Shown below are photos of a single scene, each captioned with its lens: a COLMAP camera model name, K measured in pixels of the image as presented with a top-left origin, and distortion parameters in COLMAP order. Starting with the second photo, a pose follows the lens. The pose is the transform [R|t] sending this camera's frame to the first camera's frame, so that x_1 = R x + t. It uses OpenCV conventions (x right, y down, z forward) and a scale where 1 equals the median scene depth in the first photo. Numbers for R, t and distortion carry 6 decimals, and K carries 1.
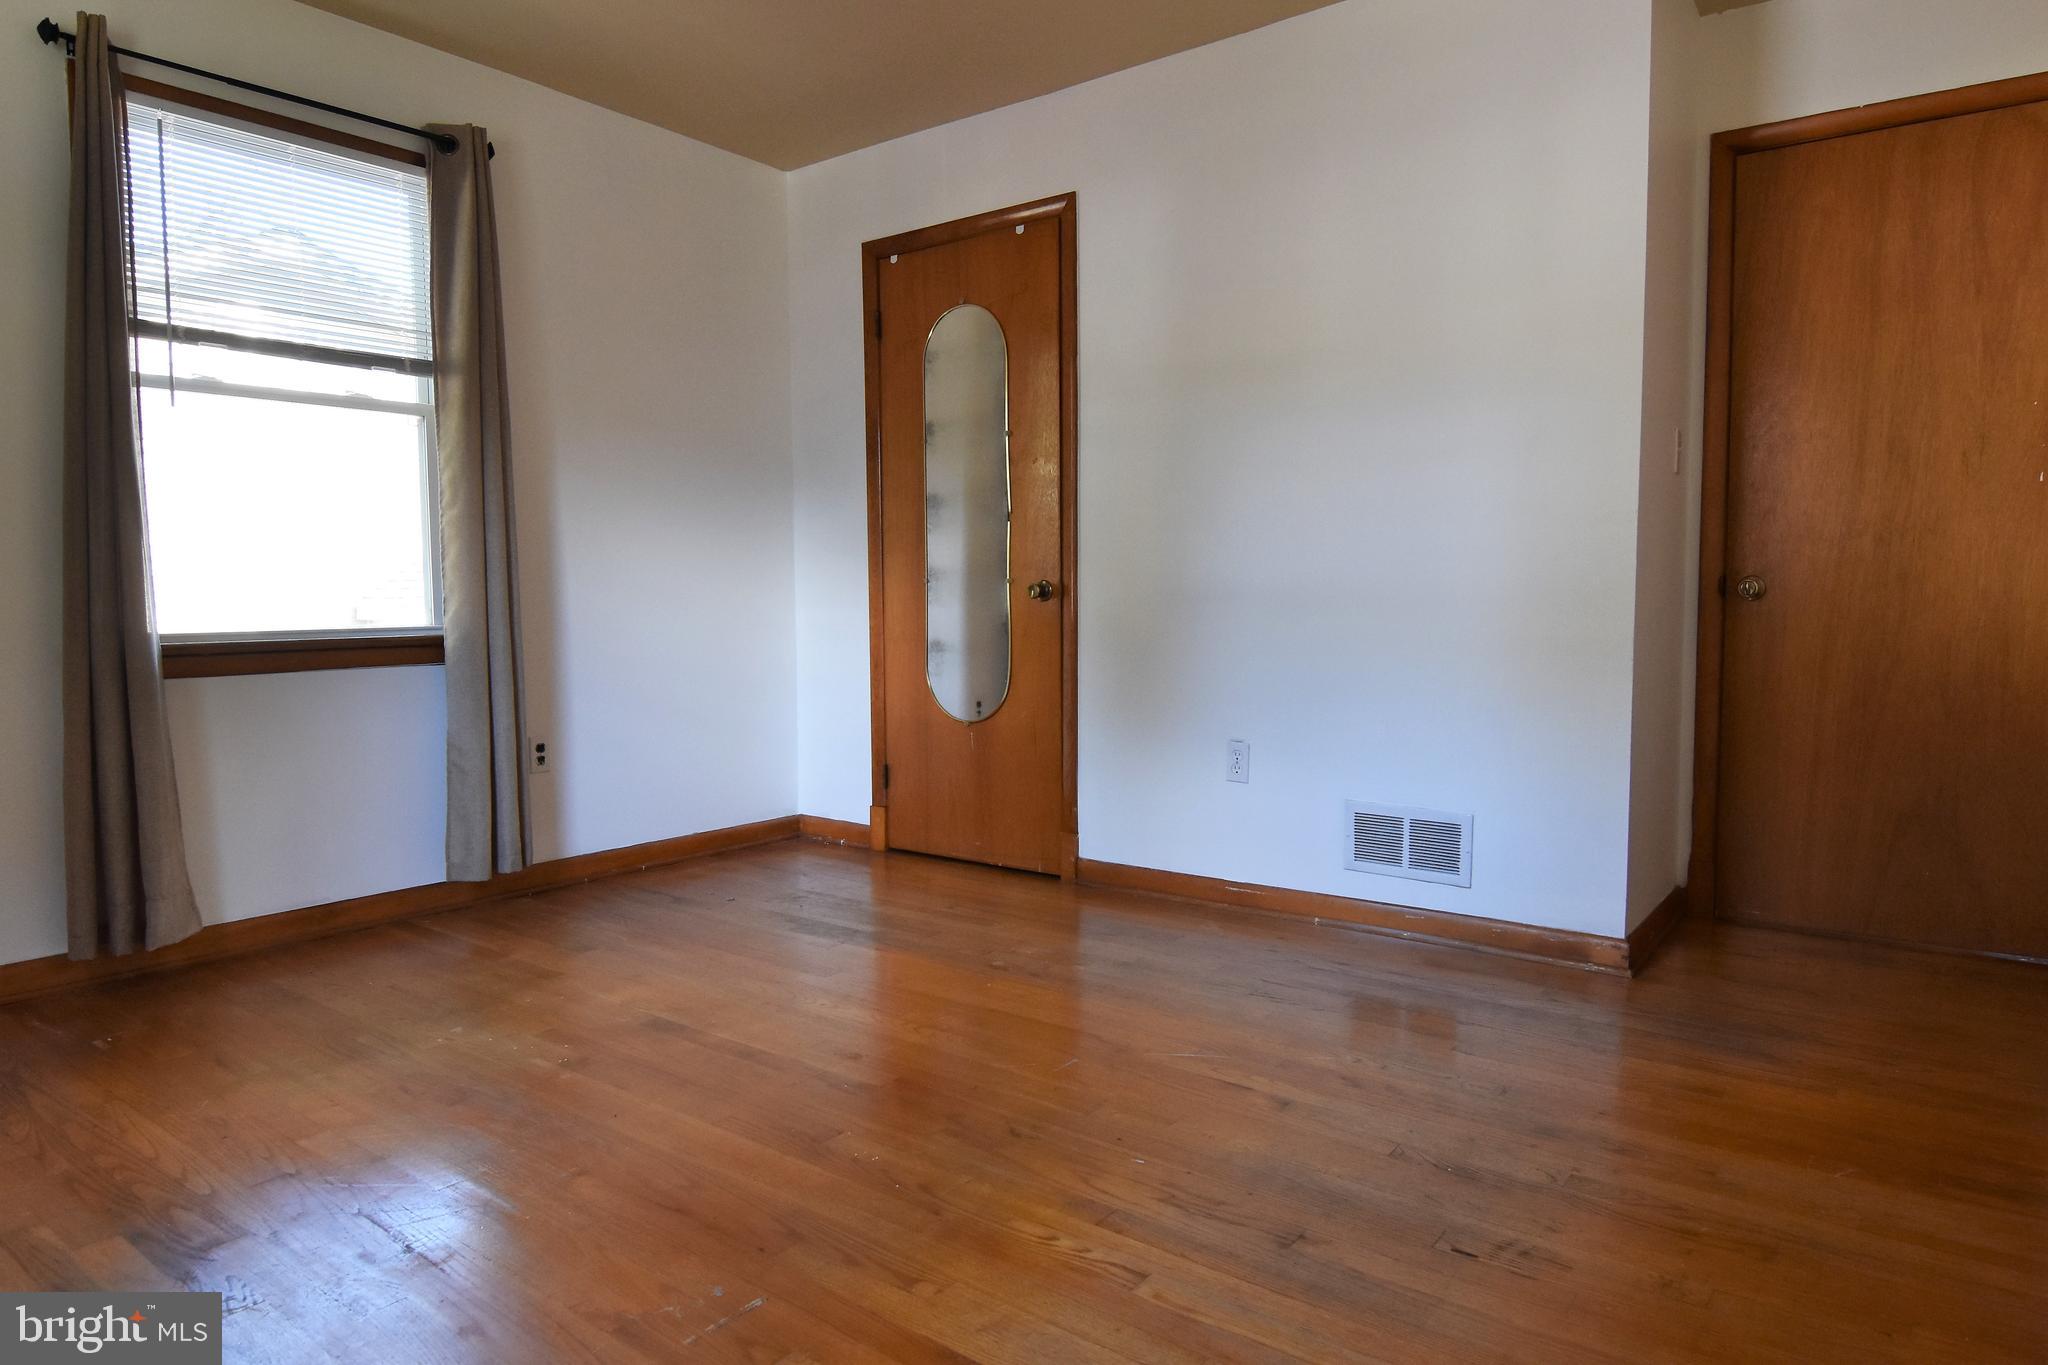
lens RADIAL K [[1305.1, 0, 1033.8], [0, 1305.1, 687.6], [0, 0, 1]] dist [-0.001103, -0.019180]
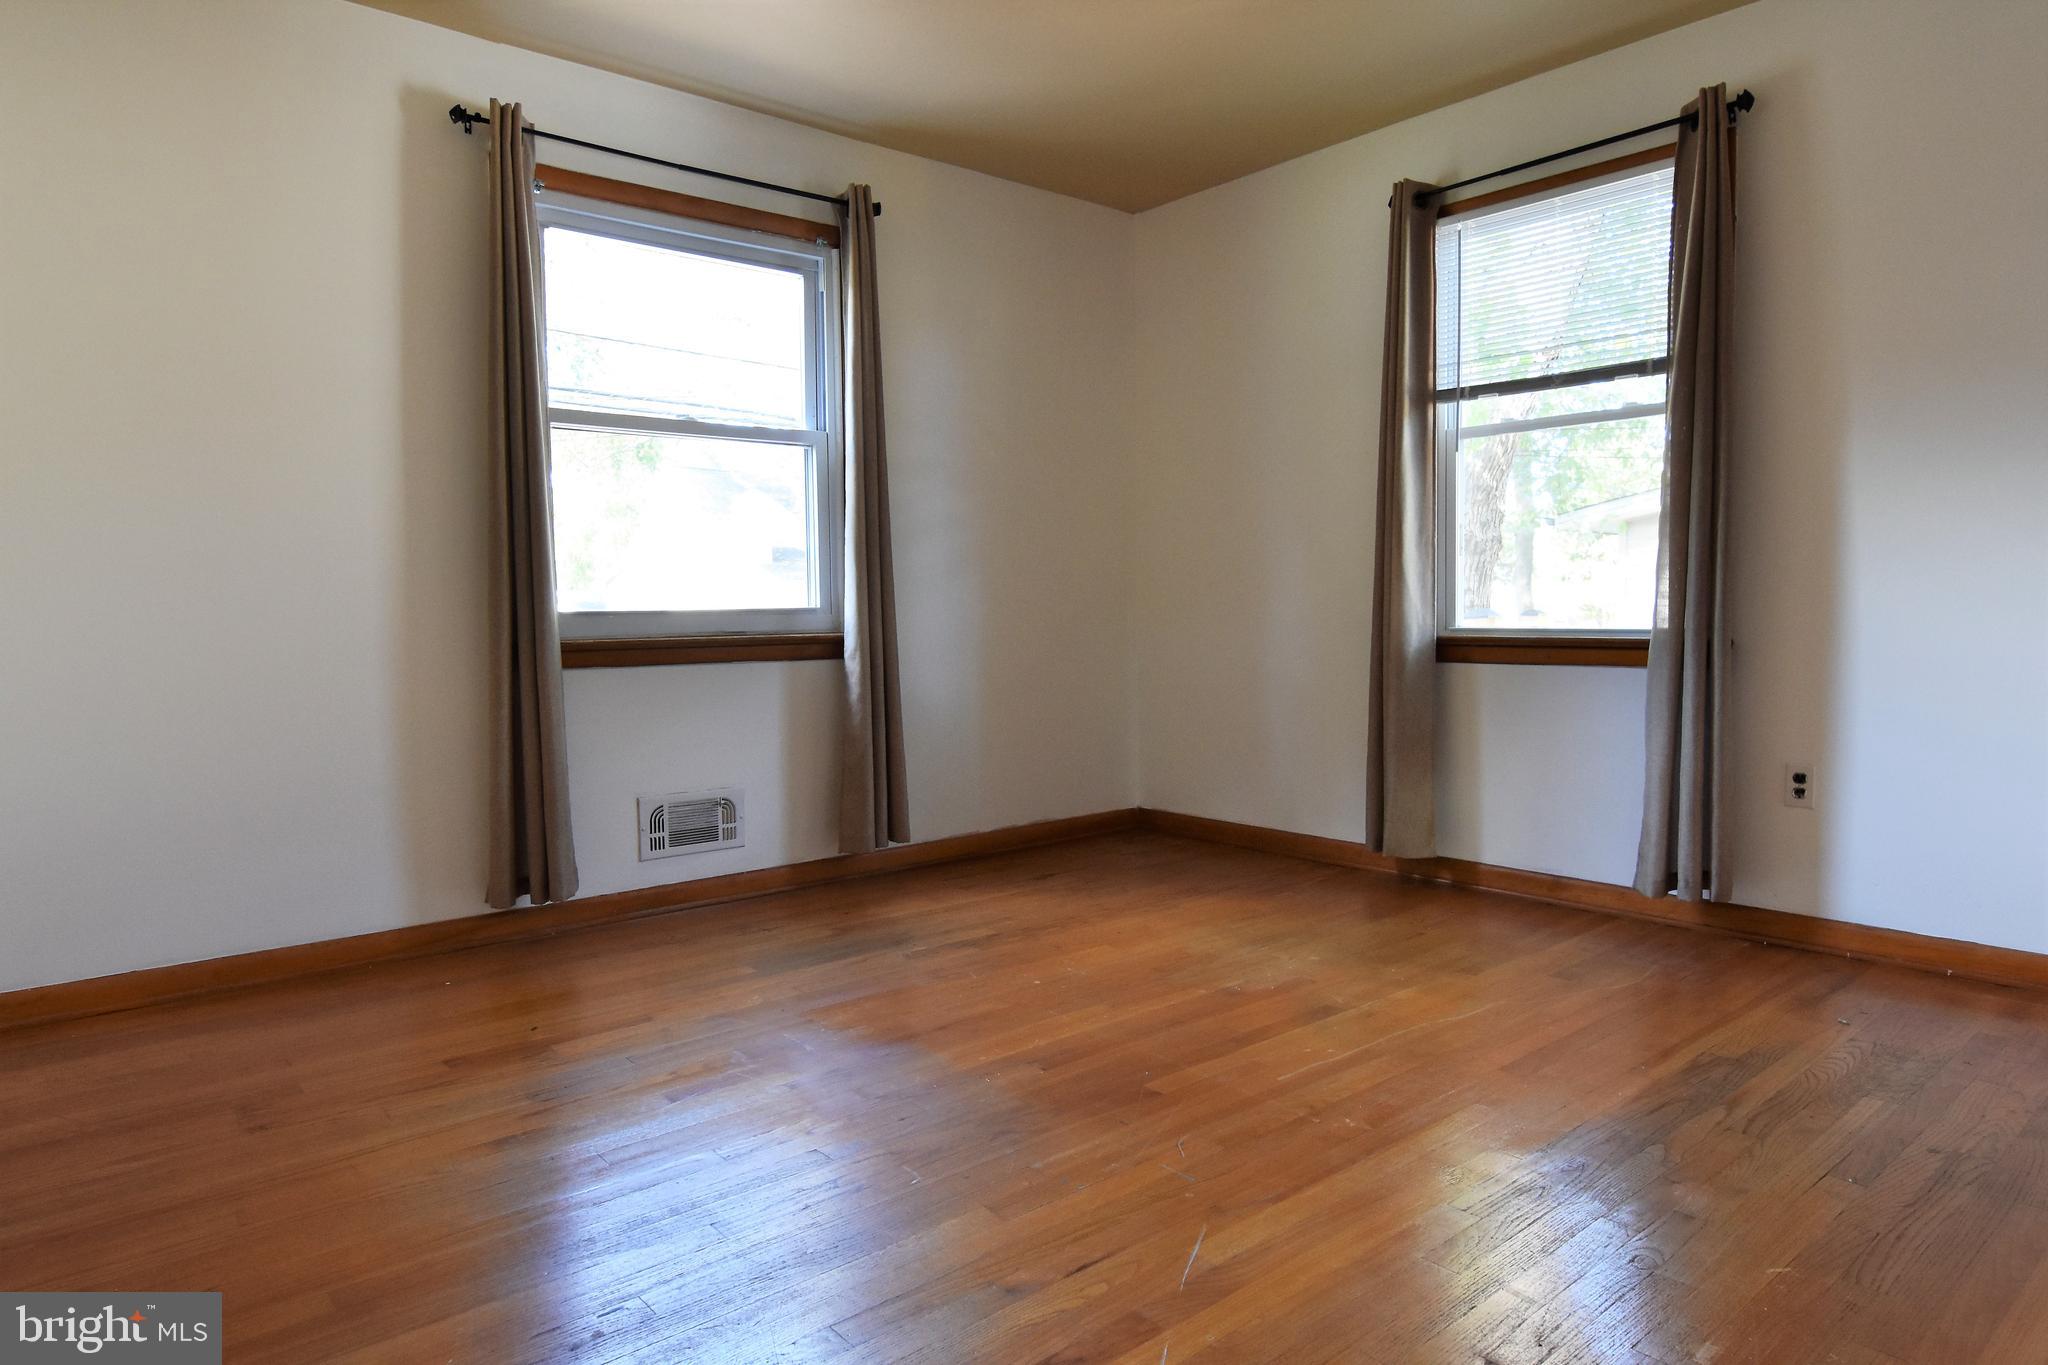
lens RADIAL K [[1305.1, 0, 1033.8], [0, 1305.1, 687.6], [0, 0, 1]] dist [-0.001103, -0.019180]
pose [[-0.253443, 0.073349, -0.964565, 0.618794], [-0.055390, 0.994385, 0.090171, -0.067449], [0.965763, 0.076281, -0.247957, 0.813830]]
